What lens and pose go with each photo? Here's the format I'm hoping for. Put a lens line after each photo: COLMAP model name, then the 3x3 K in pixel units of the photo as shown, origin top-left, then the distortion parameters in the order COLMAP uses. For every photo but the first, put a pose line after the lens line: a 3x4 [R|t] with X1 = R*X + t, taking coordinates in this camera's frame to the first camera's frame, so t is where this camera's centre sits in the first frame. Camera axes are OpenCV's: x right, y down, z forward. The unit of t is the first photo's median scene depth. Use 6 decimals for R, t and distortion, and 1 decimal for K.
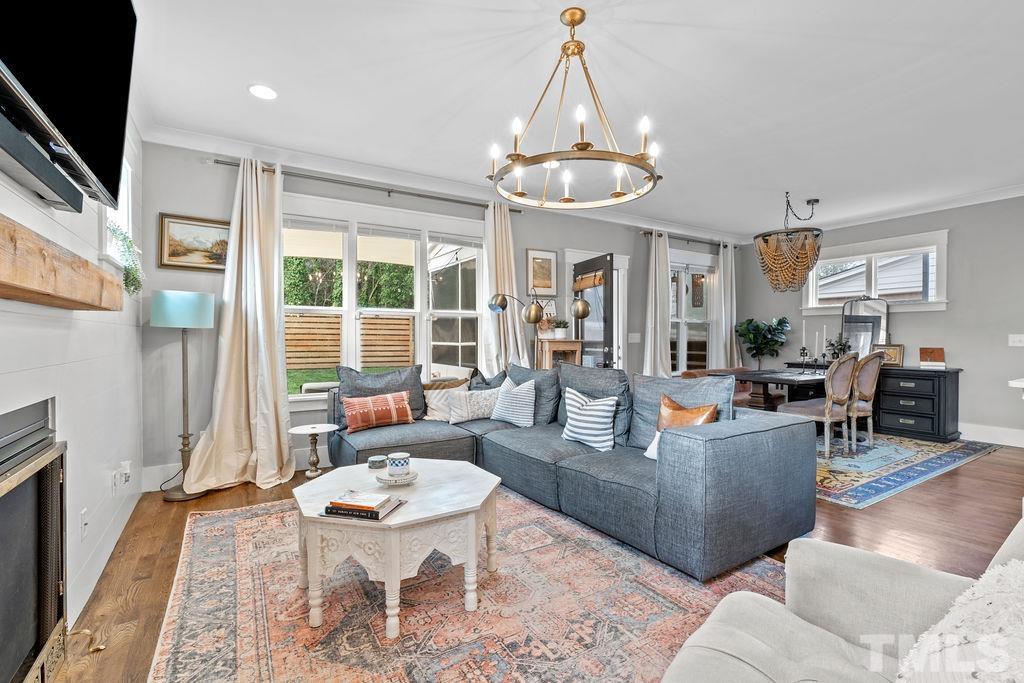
lens RADIAL K [[466.6, 0, 500.6], [0, 466.6, 342.5], [0, 0, 1]] dist [-0.009333, 0.003386]
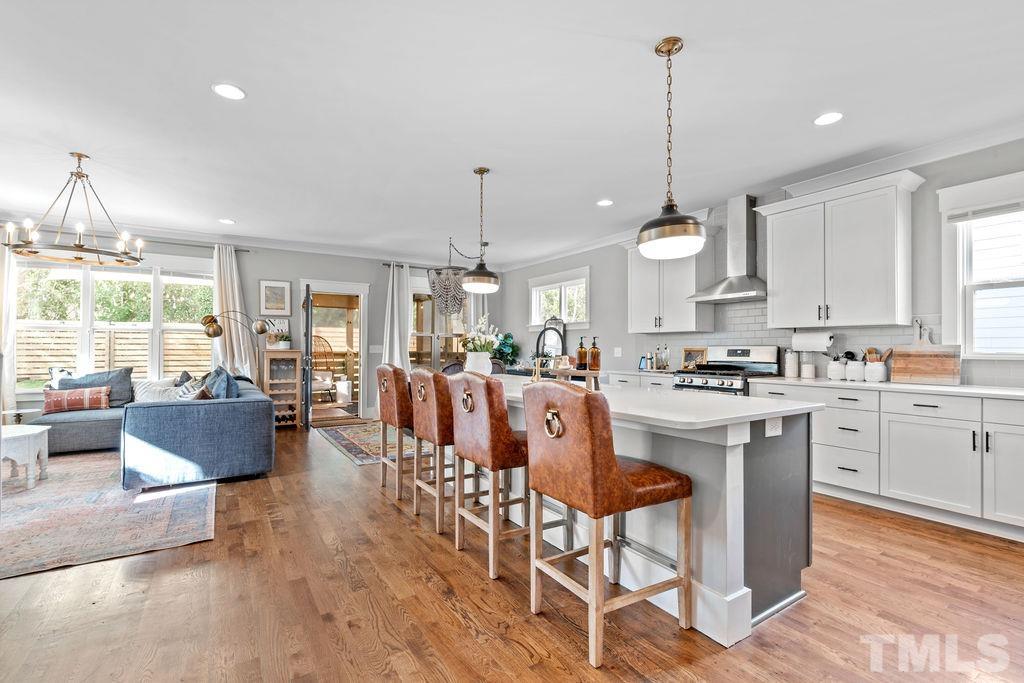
lens RADIAL K [[466.6, 0, 509.4], [0, 466.6, 344.1], [0, 0, 1]] dist [-0.009333, 0.003386]
pose [[0.999977, 0.006526, -0.001615, 0.752053], [-0.006557, 0.999776, -0.020107, -0.000385], [0.001483, 0.020117, 0.999797, -0.286254]]
